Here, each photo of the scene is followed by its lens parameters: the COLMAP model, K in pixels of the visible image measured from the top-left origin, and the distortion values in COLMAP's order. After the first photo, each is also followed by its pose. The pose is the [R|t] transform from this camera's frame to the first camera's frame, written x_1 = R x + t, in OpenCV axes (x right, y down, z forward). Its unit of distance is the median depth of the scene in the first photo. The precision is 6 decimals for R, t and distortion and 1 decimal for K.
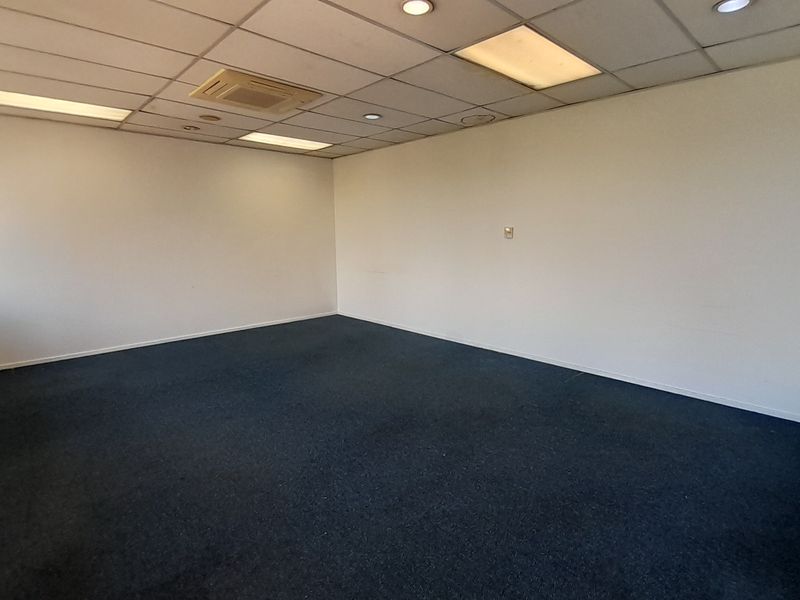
lens RADIAL K [[421.2, 0, 401.4], [0, 421.2, 314.3], [0, 0, 1]] dist [0.020541, -0.014080]
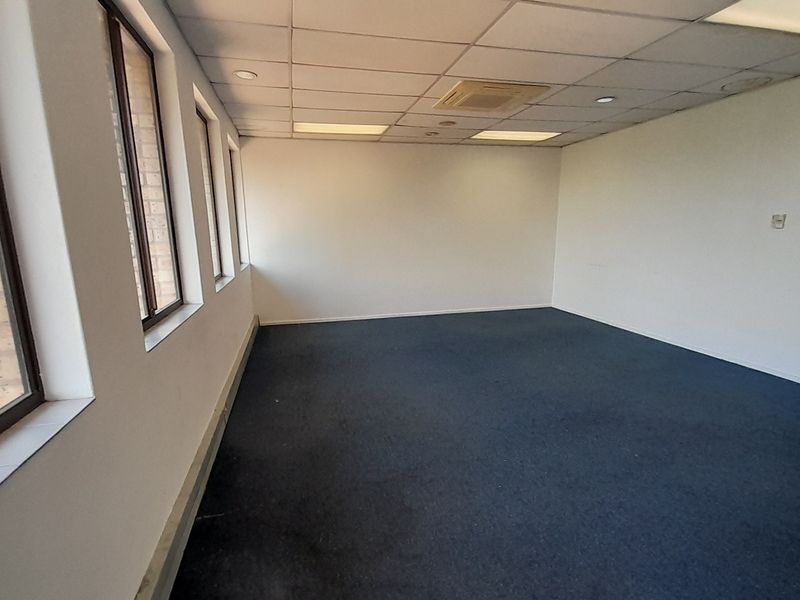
lens RADIAL K [[421.2, 0, 401.4], [0, 421.2, 314.3], [0, 0, 1]] dist [0.020541, -0.014080]
pose [[0.870811, 0.095666, -0.482219, 0.064879], [-0.086488, 0.995397, 0.041291, 0.020496], [0.483950, 0.005749, 0.875077, -0.090068]]
